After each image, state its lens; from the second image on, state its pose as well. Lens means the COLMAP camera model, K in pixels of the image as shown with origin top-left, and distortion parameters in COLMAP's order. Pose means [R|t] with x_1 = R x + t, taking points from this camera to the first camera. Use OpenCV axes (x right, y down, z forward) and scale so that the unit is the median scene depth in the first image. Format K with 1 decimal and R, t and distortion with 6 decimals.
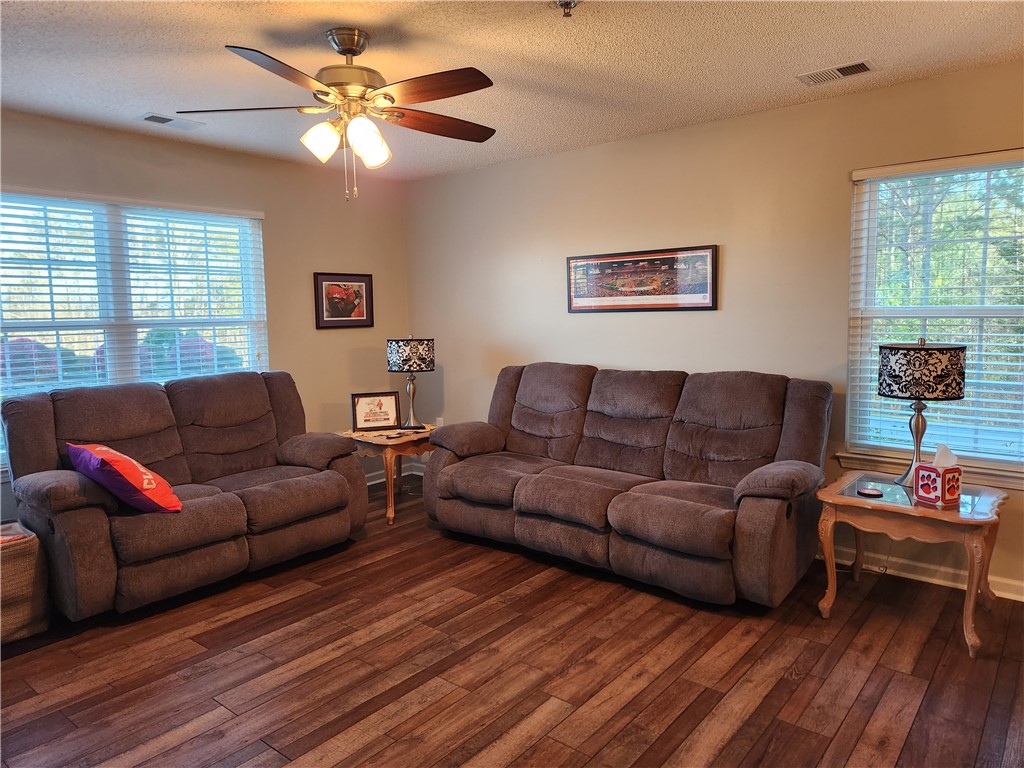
lens RADIAL K [[675.1, 0, 510.3], [0, 675.1, 371.2], [0, 0, 1]] dist [0.086153, -0.071887]
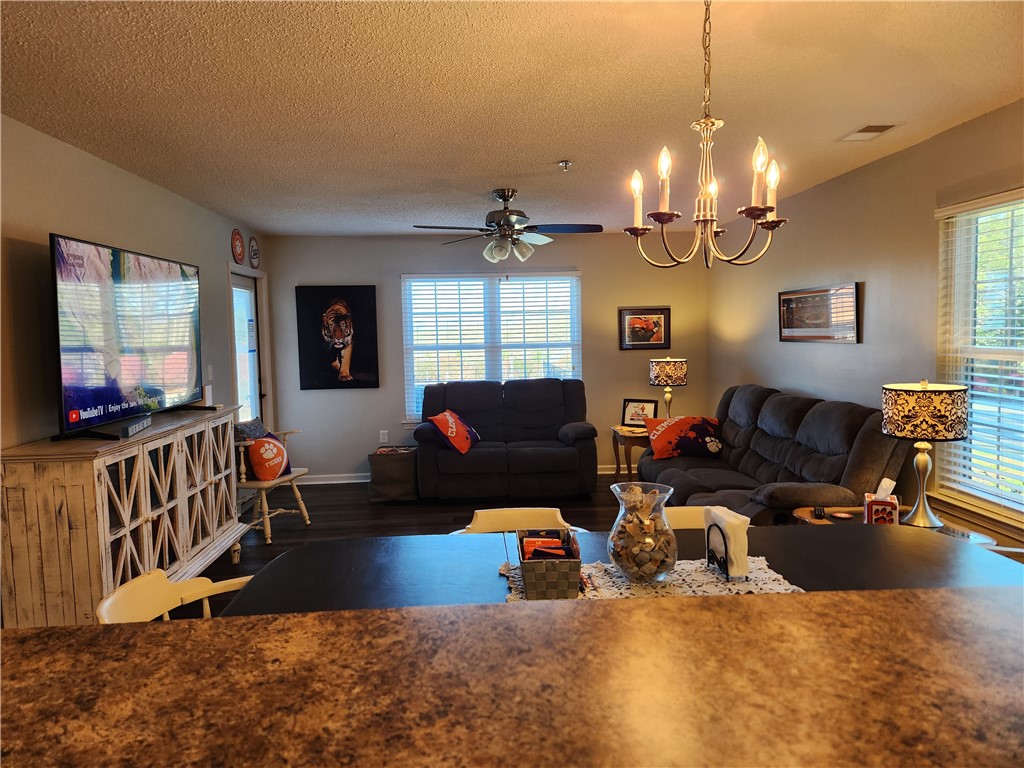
lens RADIAL K [[675.1, 0, 510.3], [0, 675.1, 371.2], [0, 0, 1]] dist [0.086153, -0.071887]
pose [[0.680221, 0.045316, -0.731605, 0.687150], [-0.054041, 0.998471, 0.011601, -0.028959], [0.731012, 0.031646, 0.681630, -0.114754]]
